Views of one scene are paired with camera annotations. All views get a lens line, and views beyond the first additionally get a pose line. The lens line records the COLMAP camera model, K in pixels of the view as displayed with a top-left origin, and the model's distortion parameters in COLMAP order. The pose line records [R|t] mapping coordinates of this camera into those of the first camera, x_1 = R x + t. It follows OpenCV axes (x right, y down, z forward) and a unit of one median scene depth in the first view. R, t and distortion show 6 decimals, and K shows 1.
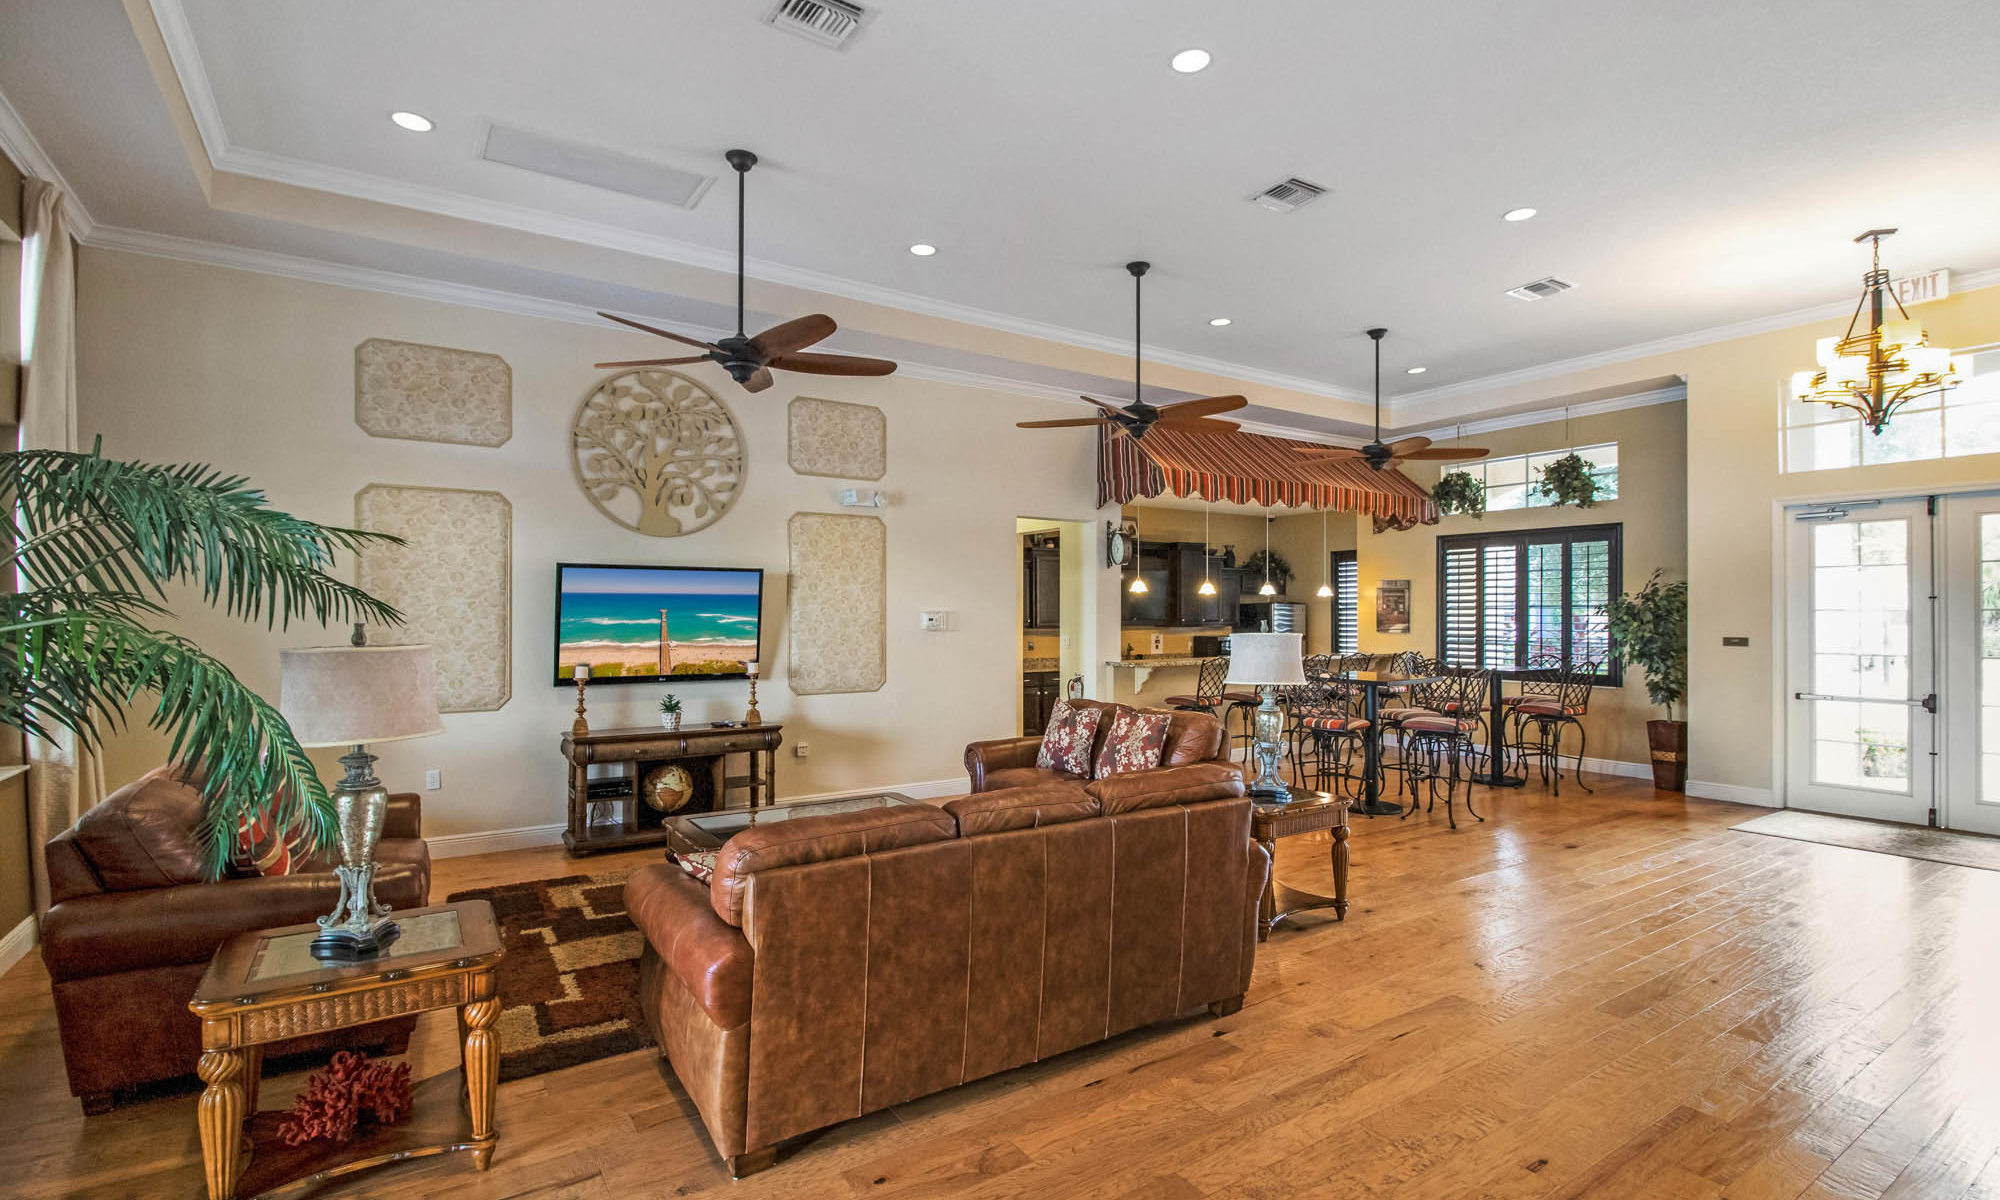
lens RADIAL K [[931.1, 0, 997.8], [0, 931.1, 610.2], [0, 0, 1]] dist [0.005453, 0.000201]
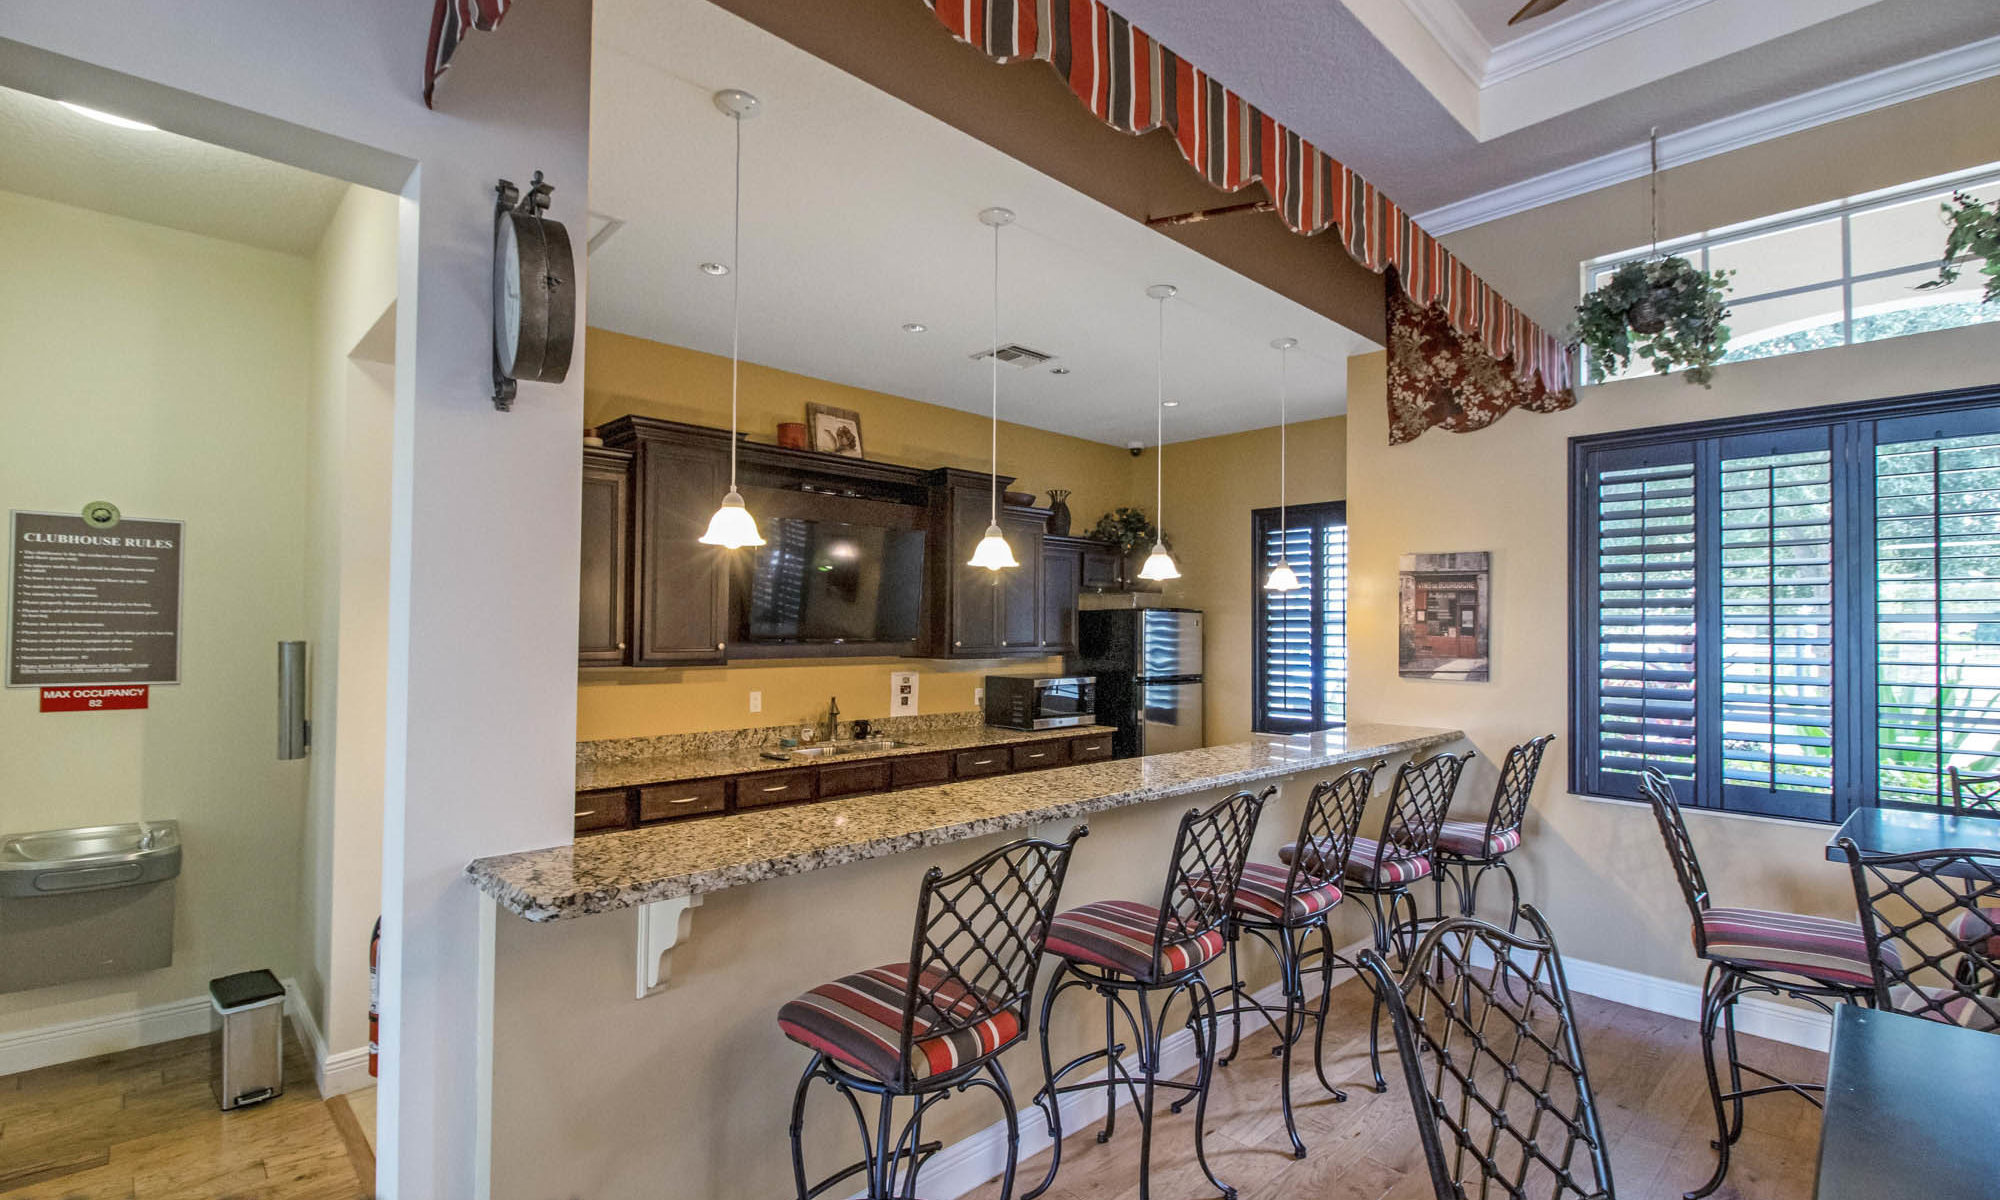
lens RADIAL K [[931.1, 0, 1001.3], [0, 931.1, 604.9], [0, 0, 1]] dist [0.005453, 0.000201]
pose [[0.982916, 0.014326, 0.183499, 0.157077], [-0.010208, 0.999675, -0.023368, 0.002614], [-0.183774, 0.021095, 0.982742, 0.636655]]
